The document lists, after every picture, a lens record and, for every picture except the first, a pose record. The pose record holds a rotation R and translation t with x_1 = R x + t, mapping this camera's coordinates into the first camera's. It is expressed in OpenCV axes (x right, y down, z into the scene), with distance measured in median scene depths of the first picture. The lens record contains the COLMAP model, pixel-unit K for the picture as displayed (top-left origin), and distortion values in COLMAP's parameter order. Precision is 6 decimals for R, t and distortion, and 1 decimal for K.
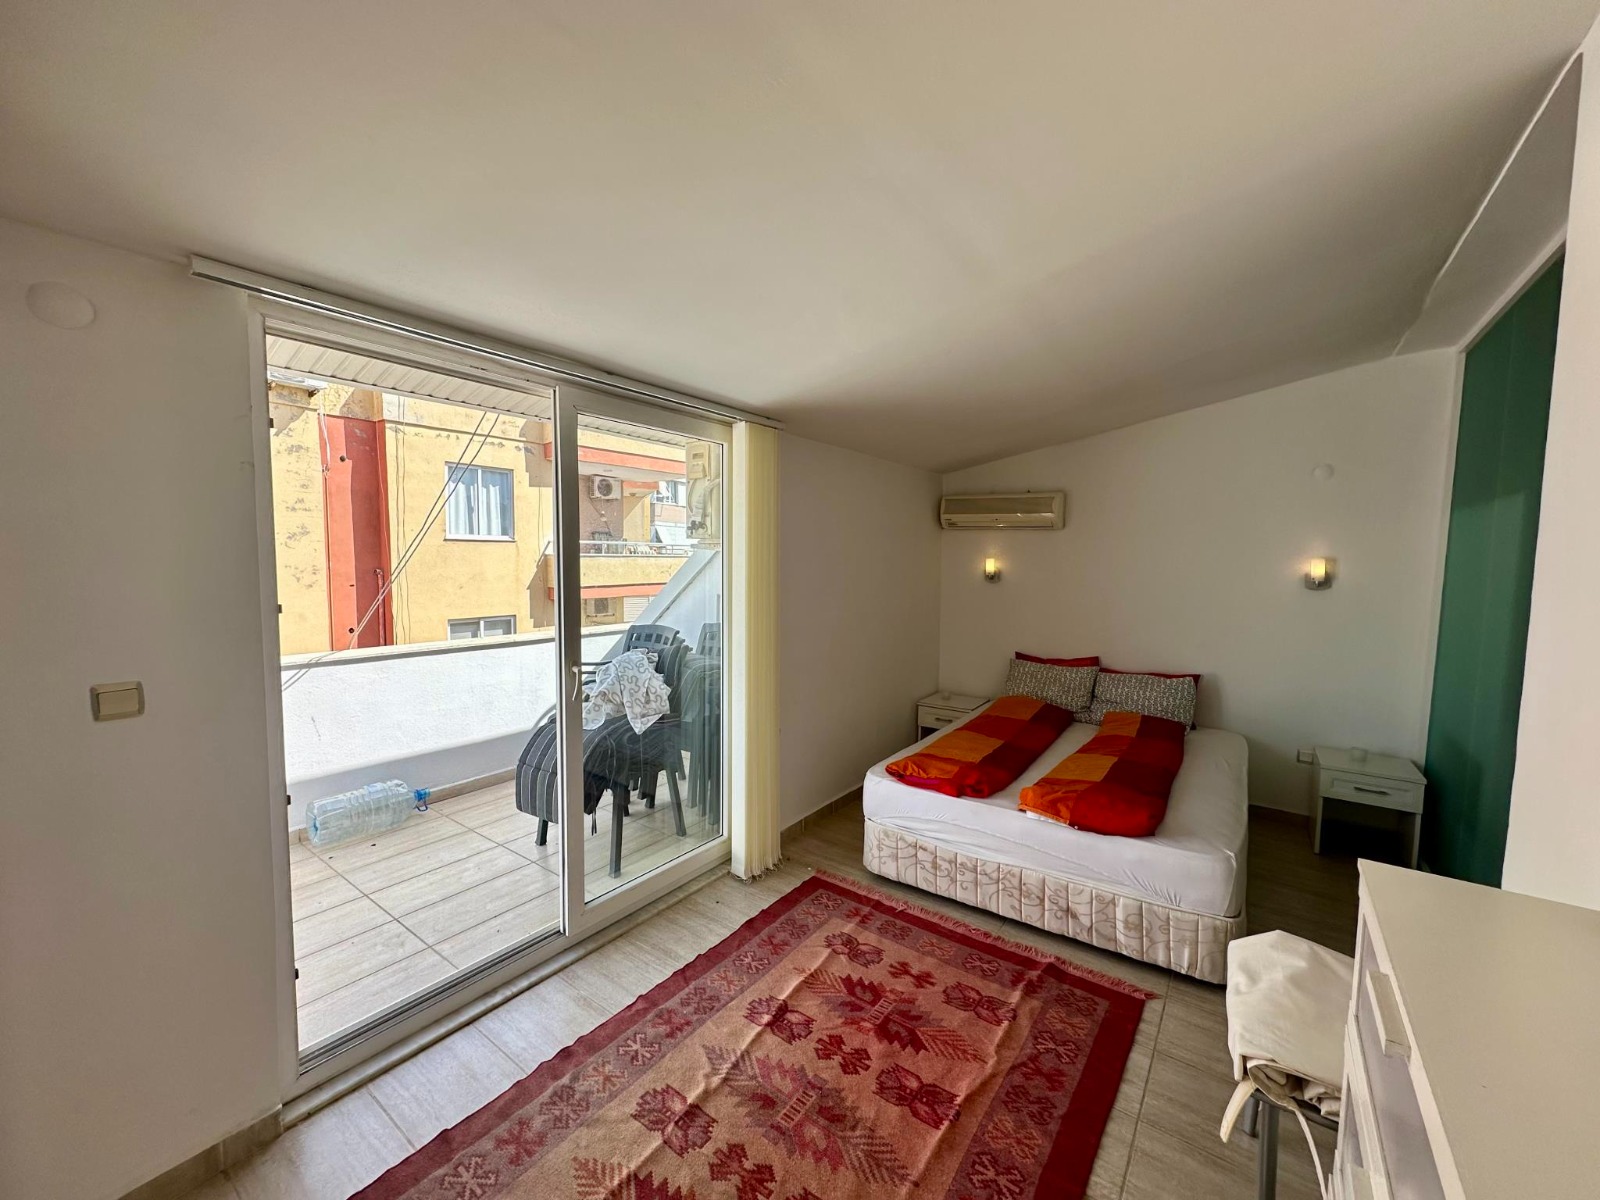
lens RADIAL K [[634.5, 0, 800.5], [0, 634.5, 603.2], [0, 0, 1]] dist [0.001285, -0.000086]
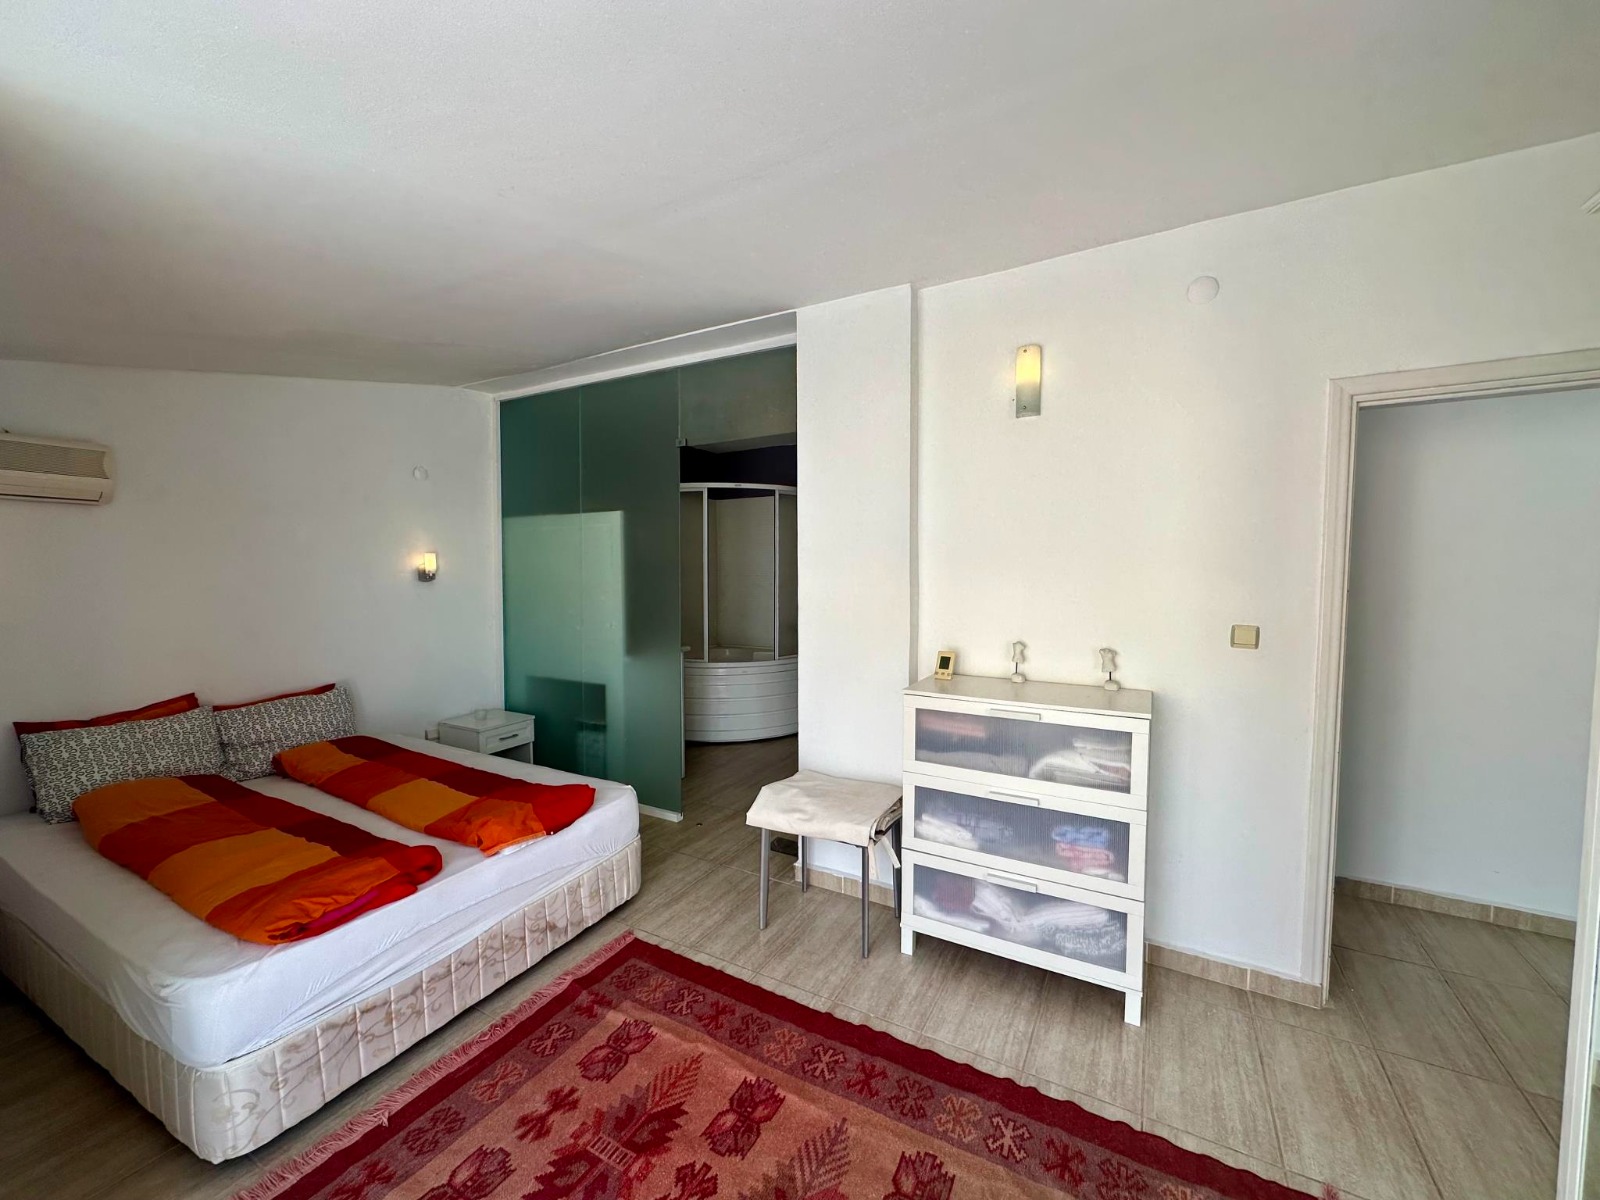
lens RADIAL K [[634.5, 0, 800.9], [0, 634.5, 596.3], [0, 0, 1]] dist [0.001285, -0.000086]
pose [[-0.119628, -0.062497, 0.990850, -0.580403], [0.076155, 0.994499, 0.071921, -0.041396], [-0.989894, 0.084062, -0.114210, 0.785395]]
